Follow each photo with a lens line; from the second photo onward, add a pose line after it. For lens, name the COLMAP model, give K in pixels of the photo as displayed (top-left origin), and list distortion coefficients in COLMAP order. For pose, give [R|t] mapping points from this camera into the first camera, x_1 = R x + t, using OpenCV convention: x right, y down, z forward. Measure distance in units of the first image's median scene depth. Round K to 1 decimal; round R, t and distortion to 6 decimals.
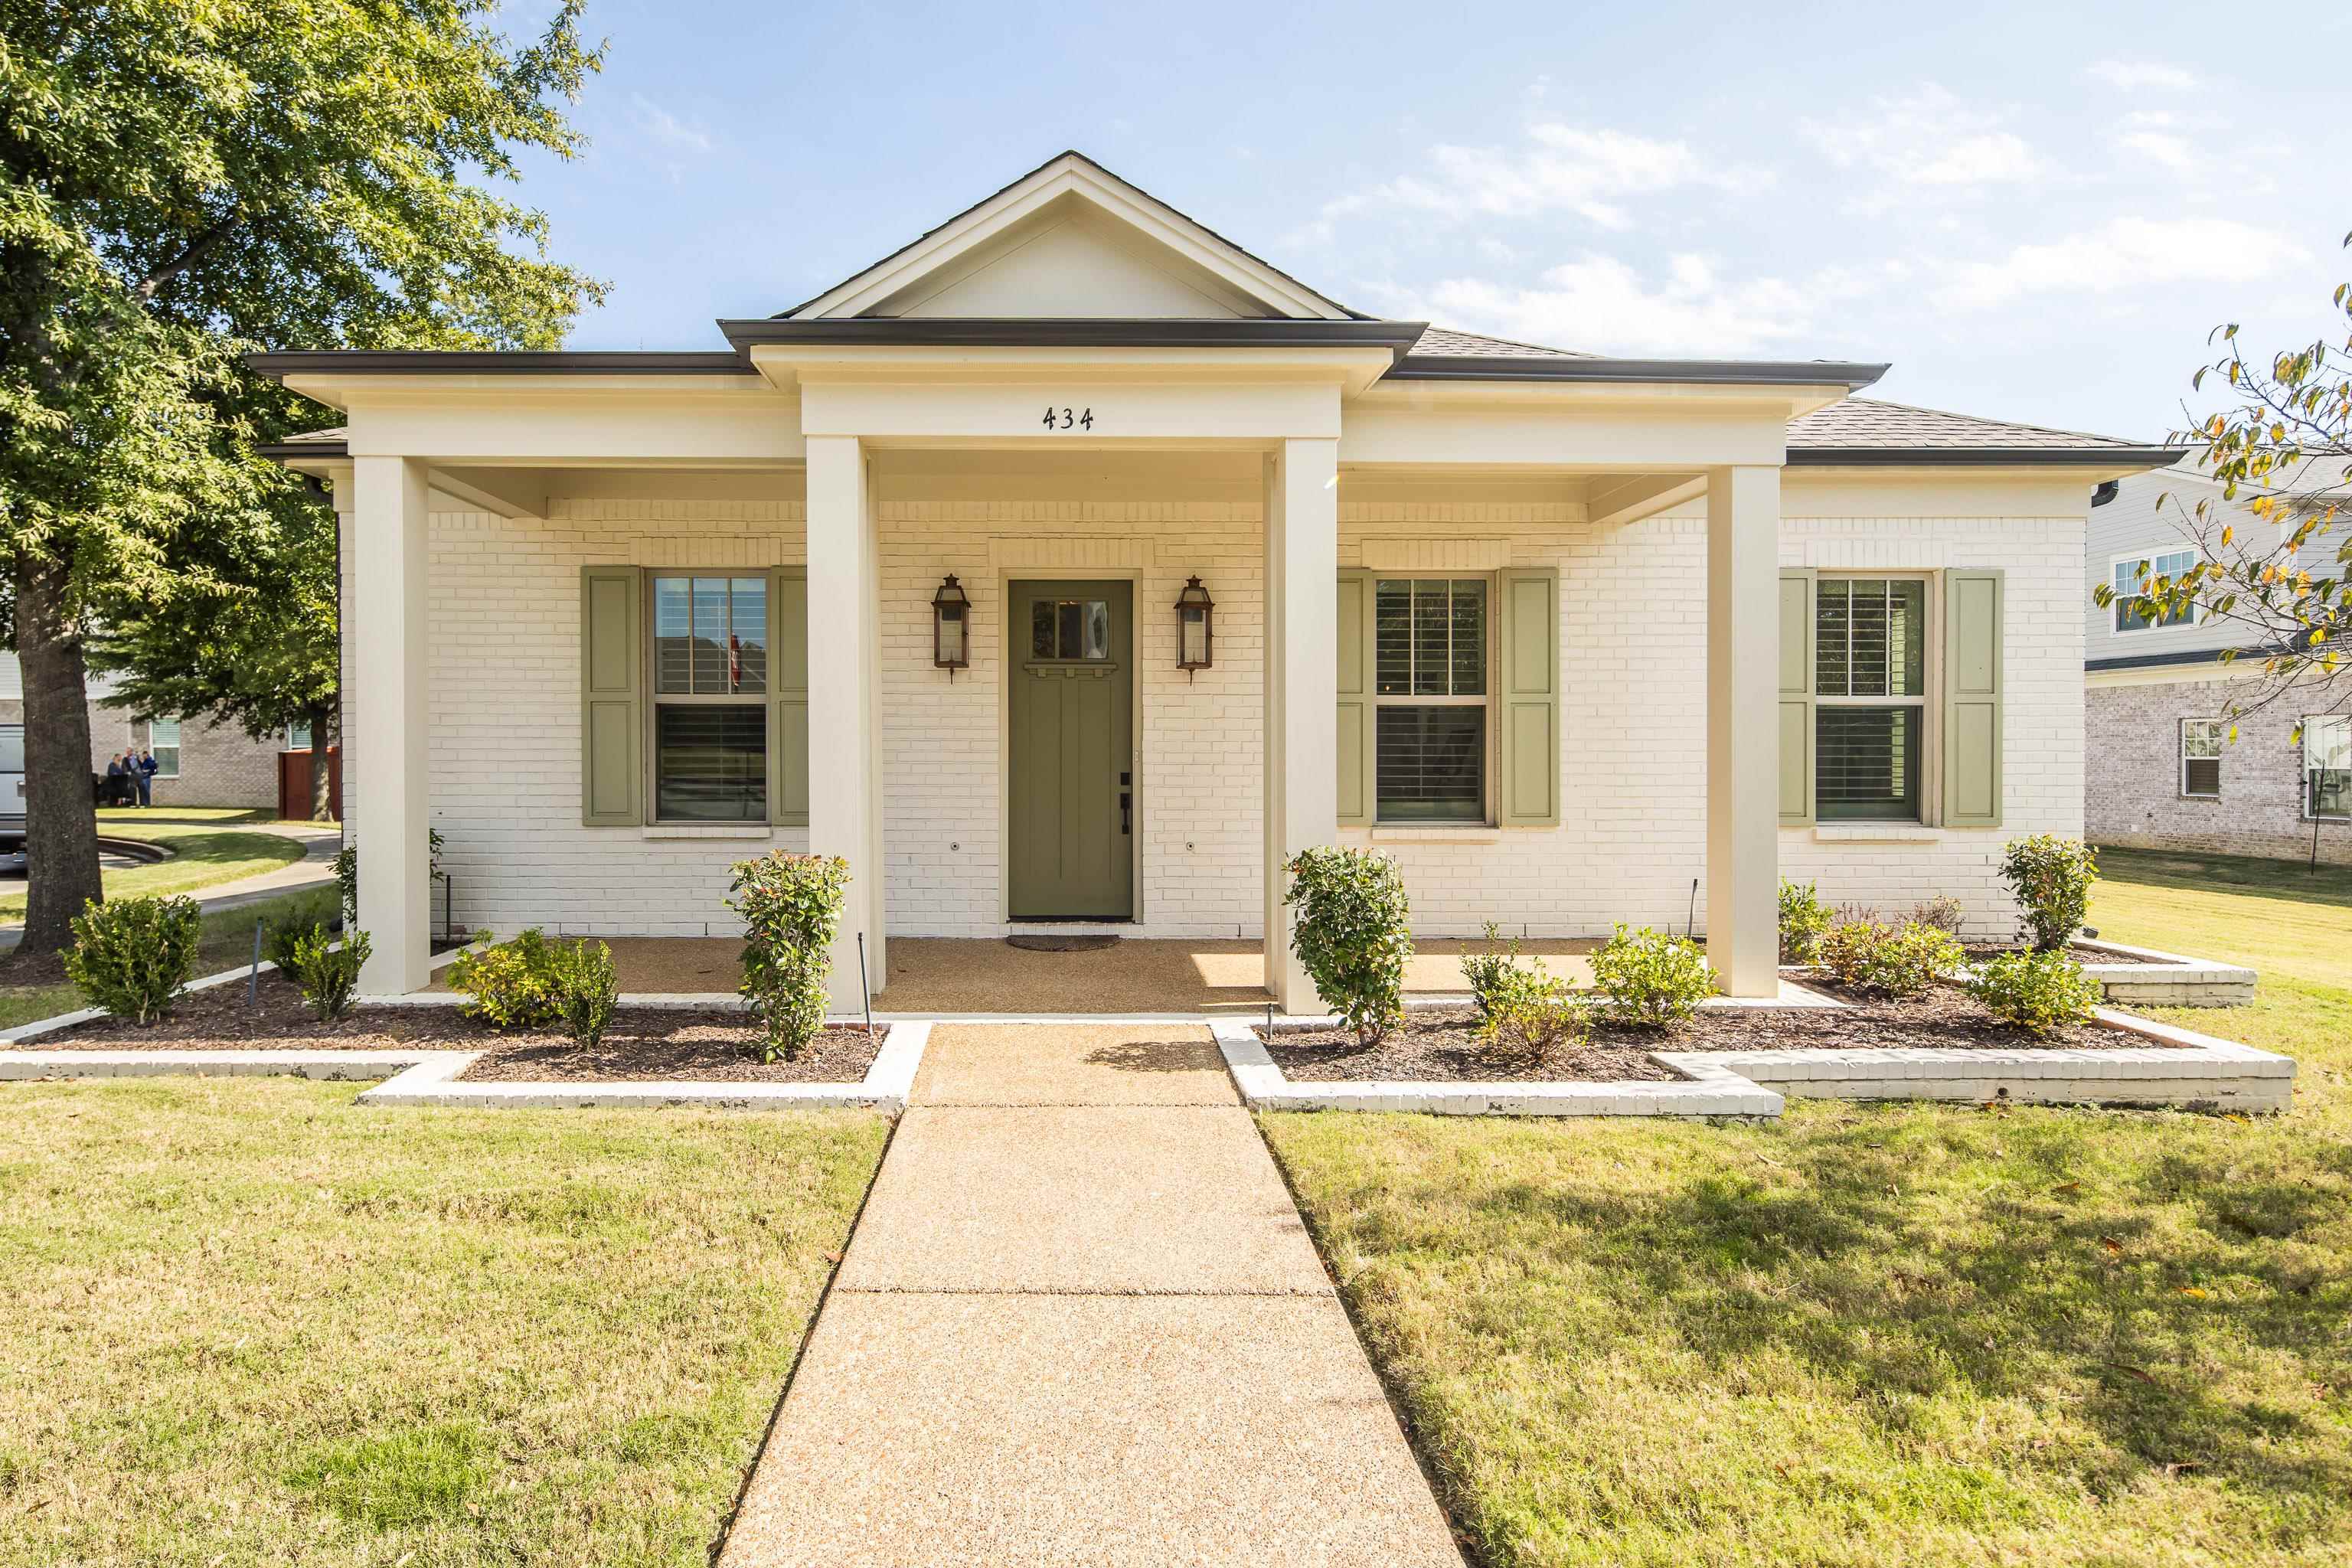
lens RADIAL K [[1135.0, 0, 1176.0], [0, 1135.0, 784.0], [0, 0, 1]] dist [0.001271, -0.000094]
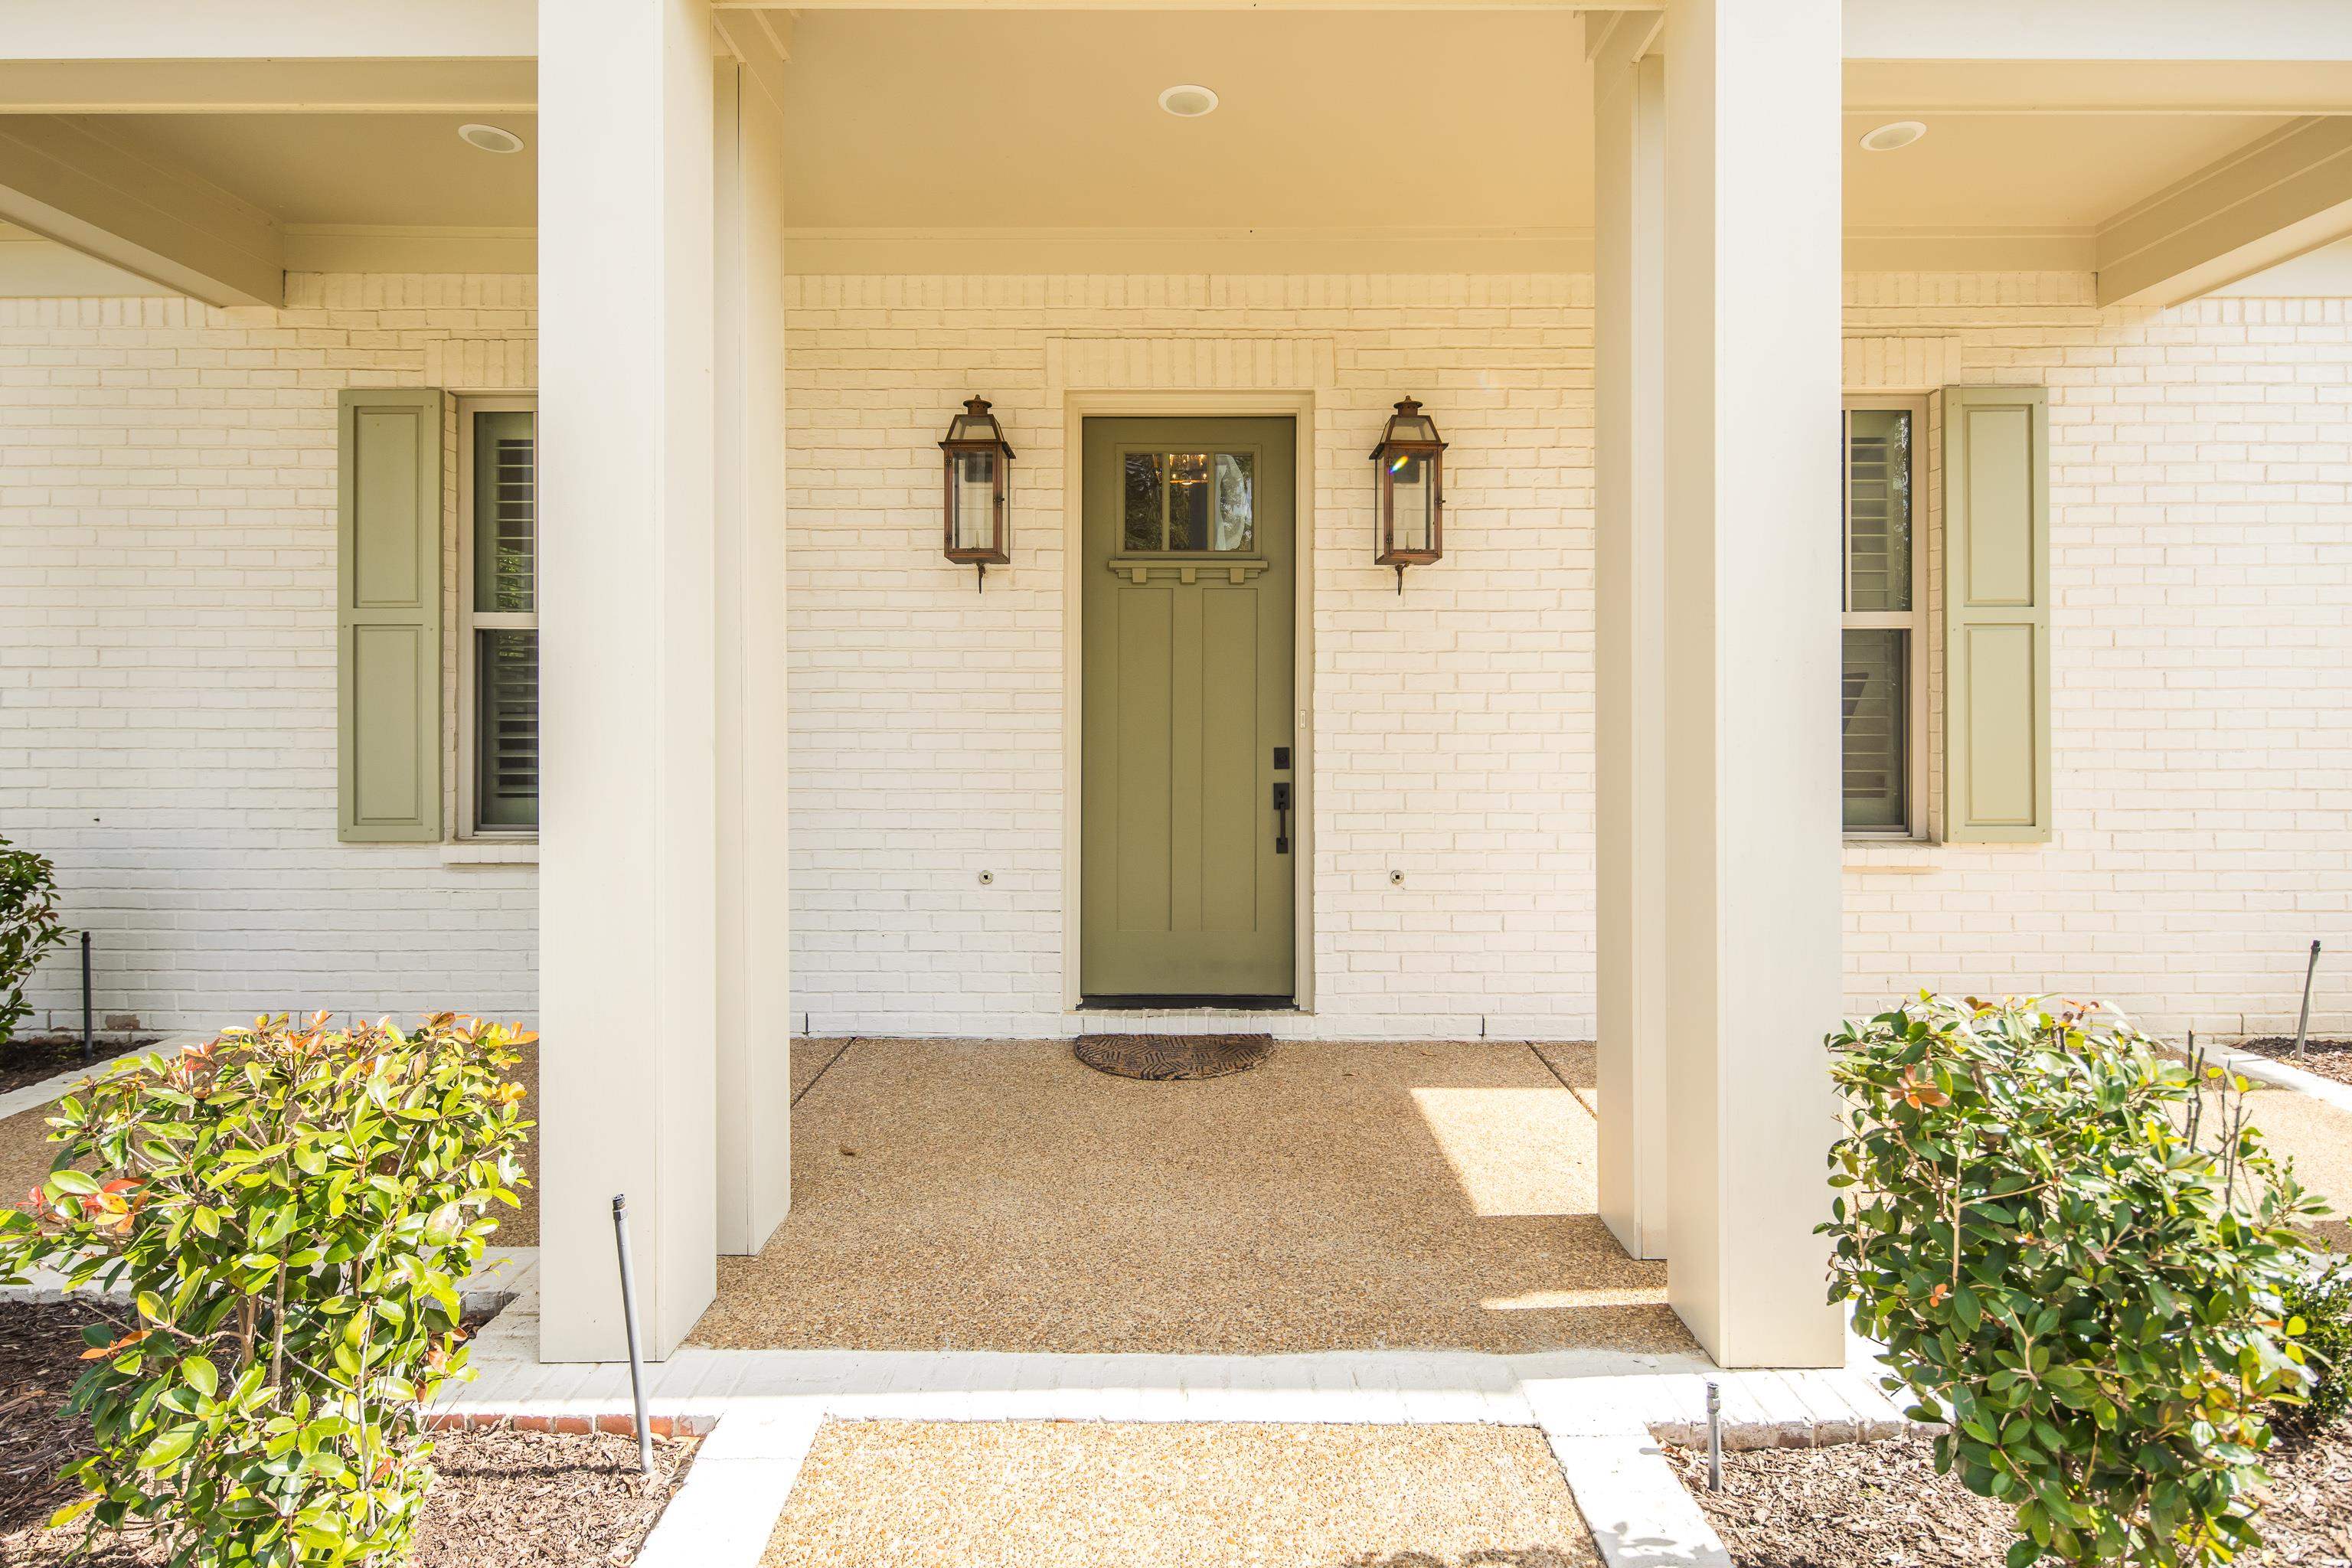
lens RADIAL K [[1135.0, 0, 1176.0], [0, 1135.0, 784.0], [0, 0, 1]] dist [0.001271, -0.000094]
pose [[0.993804, 0.005877, -0.110995, -0.034877], [-0.001814, 0.999326, 0.036670, -0.012710], [0.111136, -0.036241, 0.993144, 0.425997]]
